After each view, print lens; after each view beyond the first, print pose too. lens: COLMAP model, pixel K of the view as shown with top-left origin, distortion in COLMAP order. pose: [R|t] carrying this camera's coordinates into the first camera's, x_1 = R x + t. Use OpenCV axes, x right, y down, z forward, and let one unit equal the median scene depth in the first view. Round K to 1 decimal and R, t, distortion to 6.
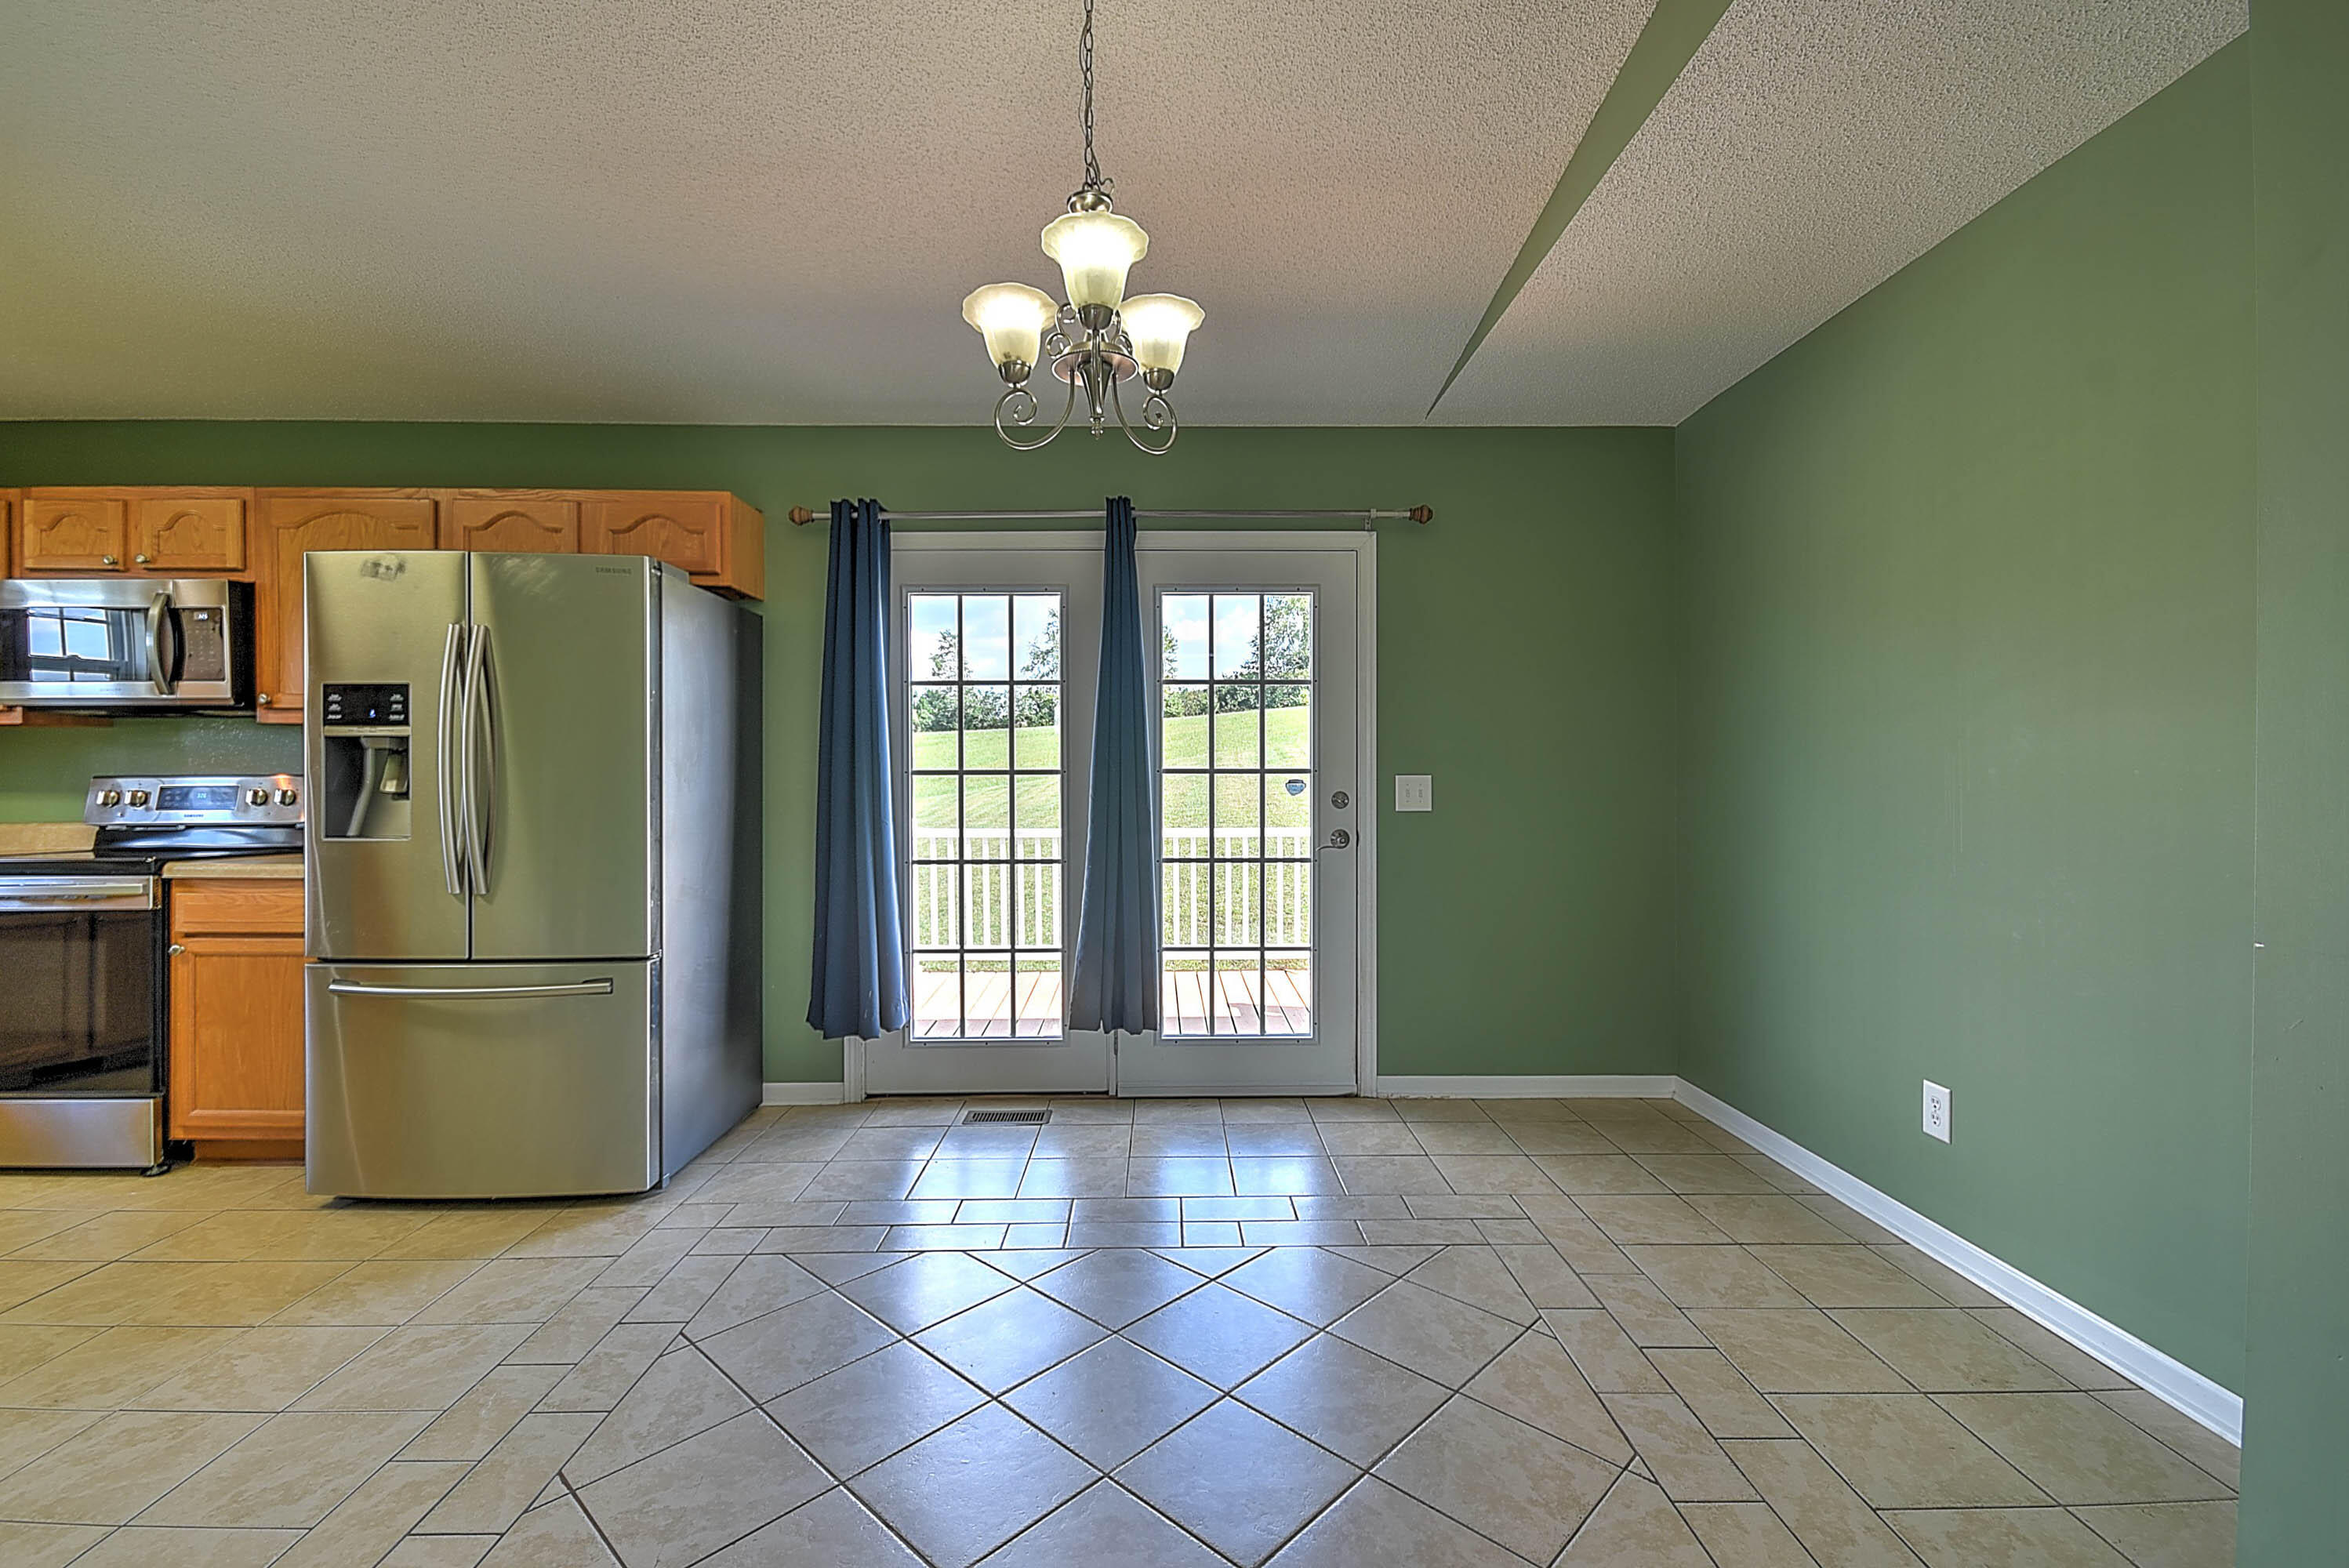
lens RADIAL K [[1025.5, 0, 1173.9], [0, 1025.5, 786.7], [0, 0, 1]] dist [0.012832, -0.006113]
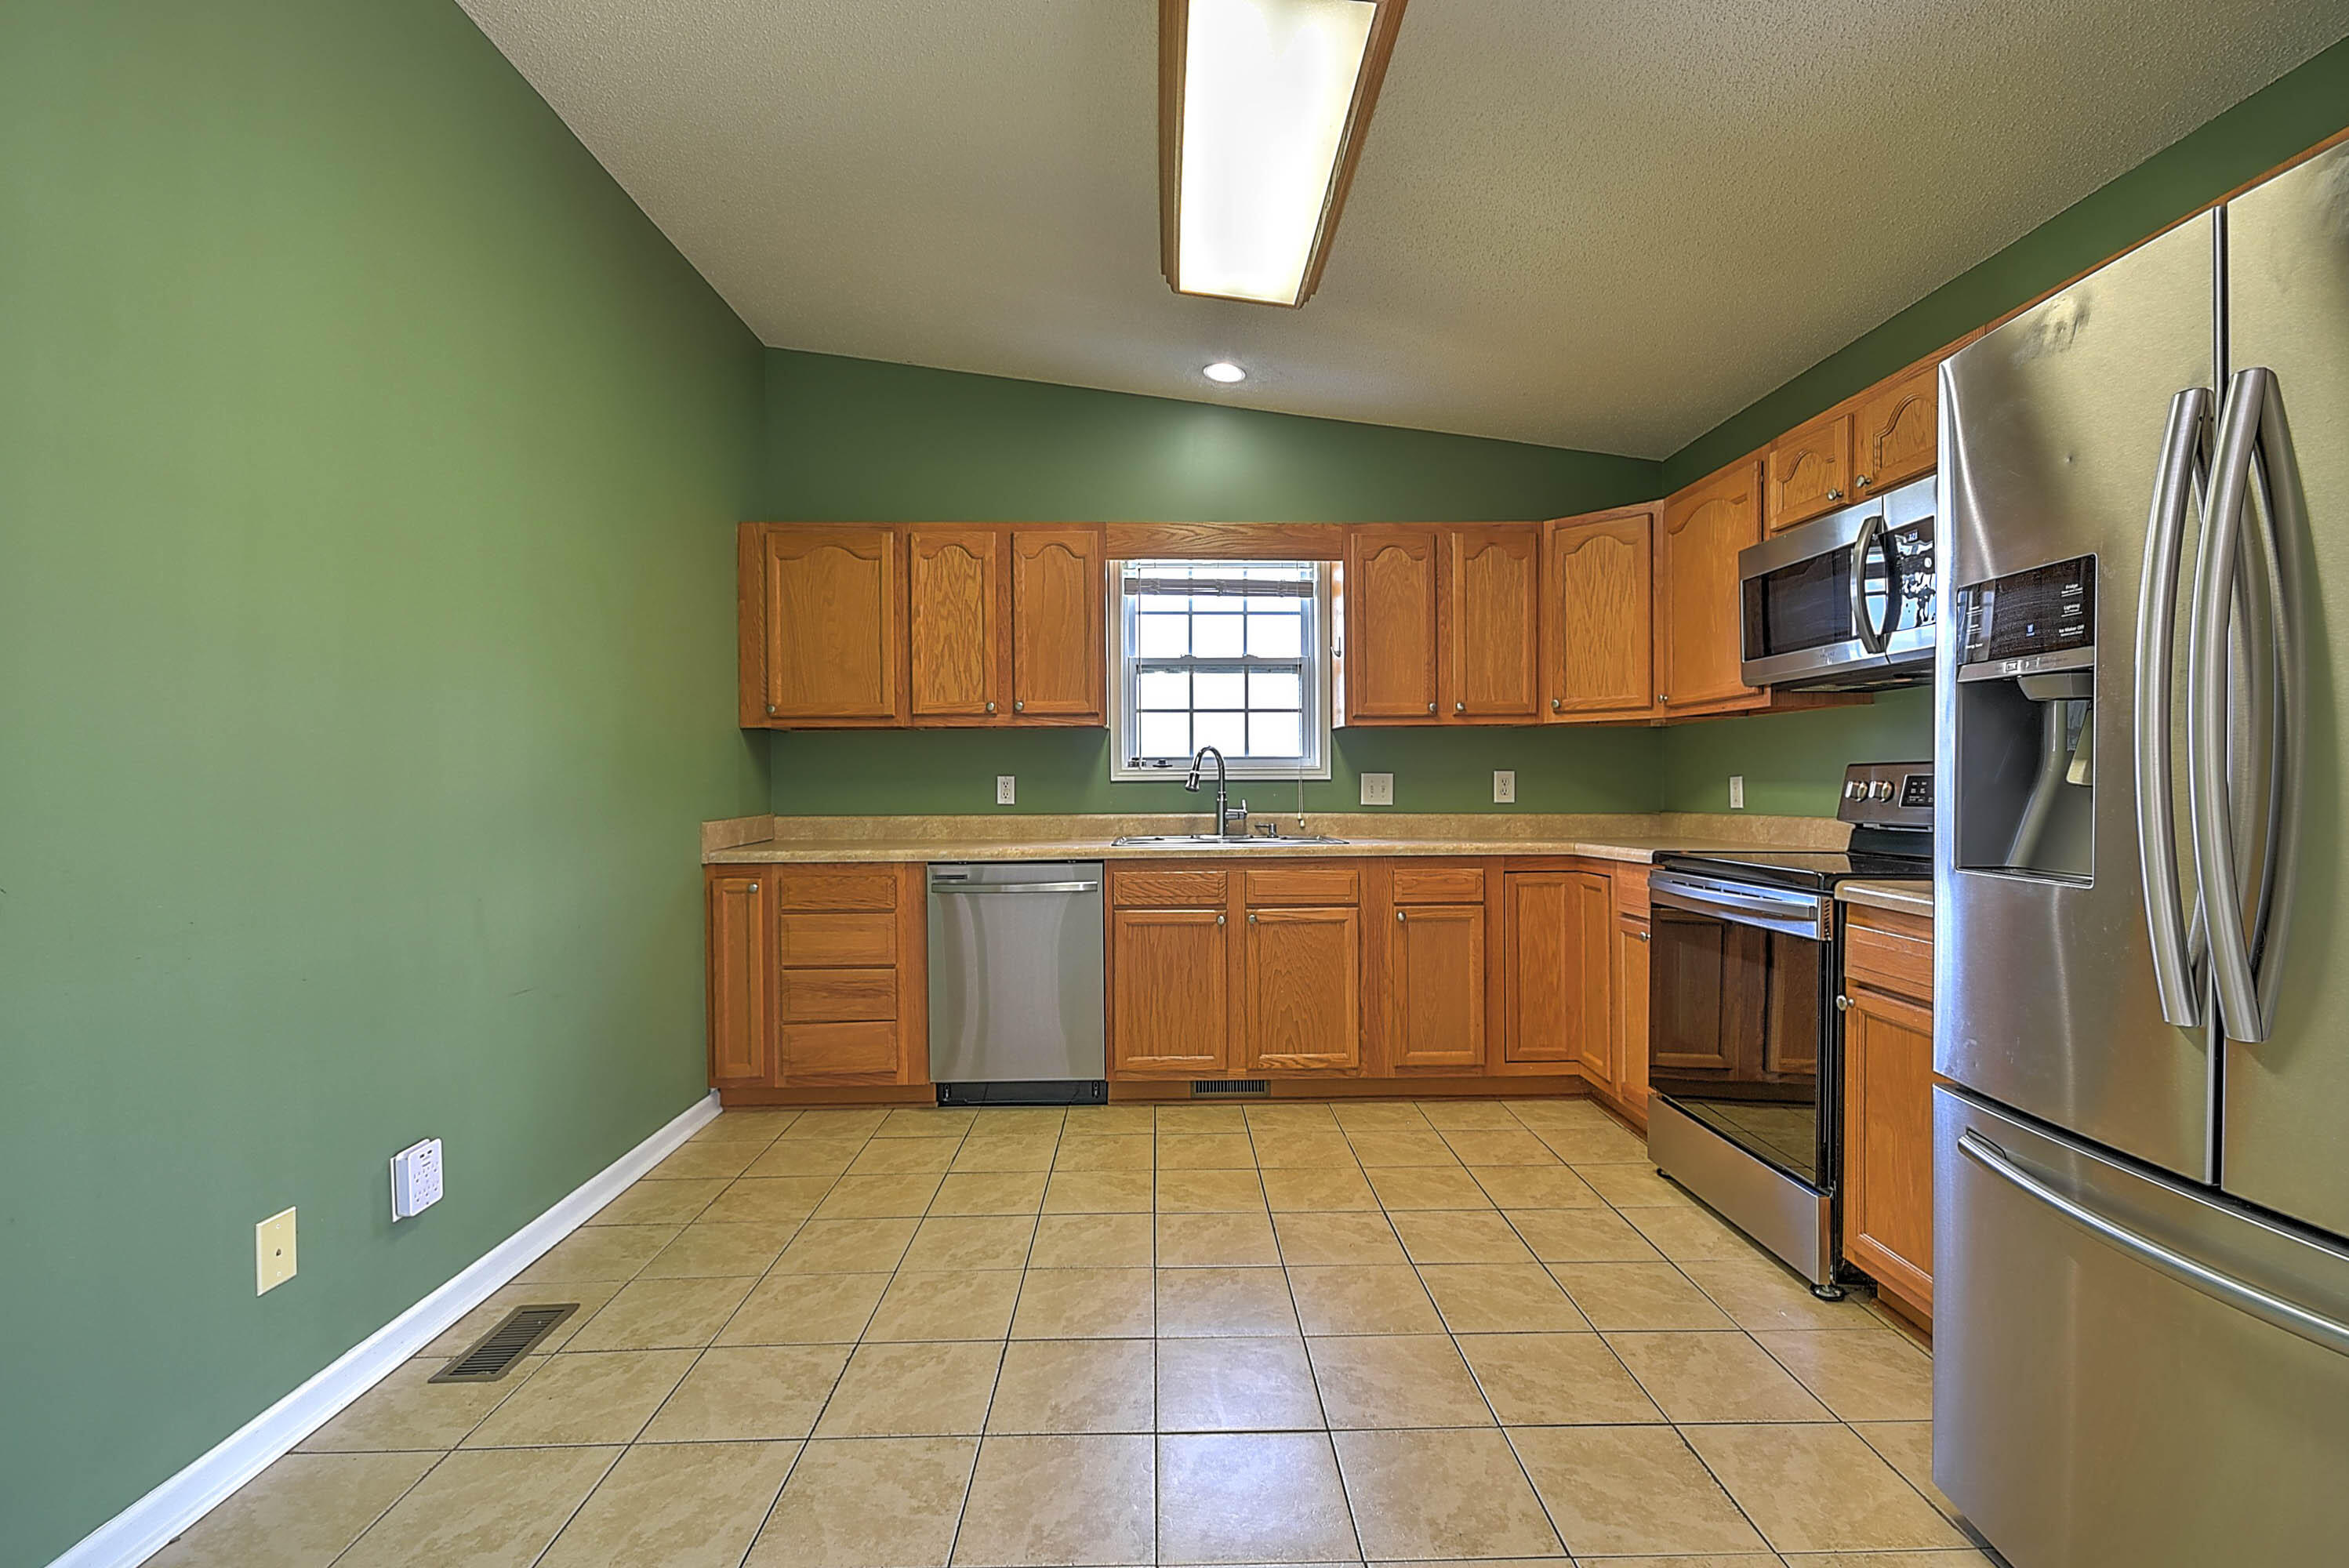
lens RADIAL K [[1025.5, 0, 1168.8], [0, 1025.5, 787.0], [0, 0, 1]] dist [0.012832, -0.006113]
pose [[-0.005049, 0.008622, -0.999950, -0.244966], [-0.000418, 0.999963, 0.008624, 0.001647], [0.999987, 0.000462, -0.005045, 0.530194]]
